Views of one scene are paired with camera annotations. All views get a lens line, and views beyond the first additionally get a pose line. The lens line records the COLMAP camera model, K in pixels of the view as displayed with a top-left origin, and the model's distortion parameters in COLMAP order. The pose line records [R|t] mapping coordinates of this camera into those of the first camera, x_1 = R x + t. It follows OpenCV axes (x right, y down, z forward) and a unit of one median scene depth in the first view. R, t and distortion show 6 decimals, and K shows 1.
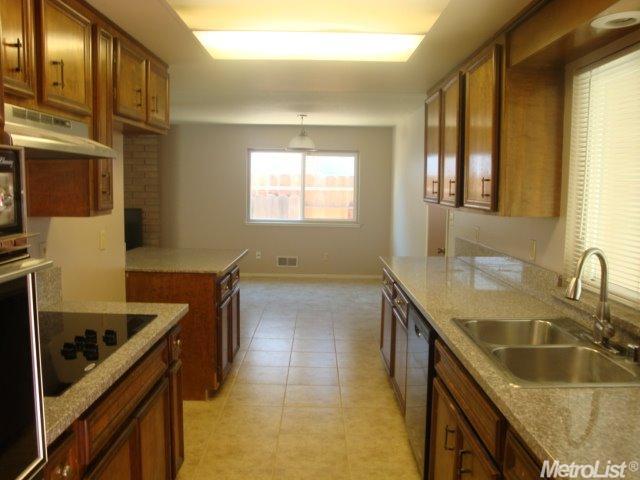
lens RADIAL K [[528.1, 0, 320.0], [0, 528.1, 240.0], [0, 0, 1]] dist [-0.099082, 0.000419]
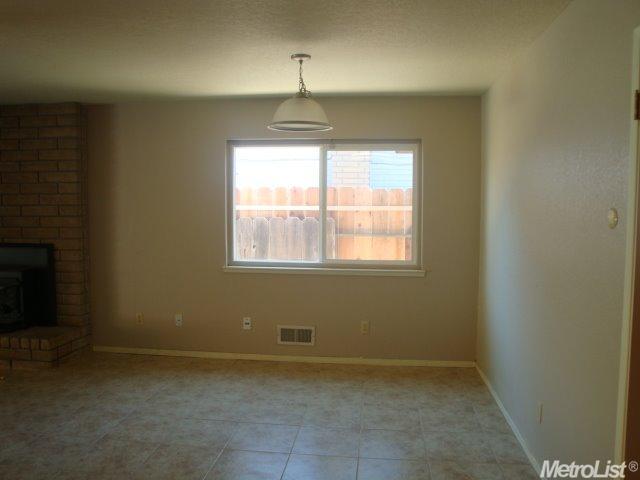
lens RADIAL K [[528.1, 0, 320.0], [0, 528.1, 240.0], [0, 0, 1]] dist [-0.099082, 0.000419]
pose [[0.993698, -0.002008, -0.112074, 0.028931], [-0.002197, 0.999299, -0.037384, -0.041771], [0.112070, 0.037394, 0.992996, 0.429806]]
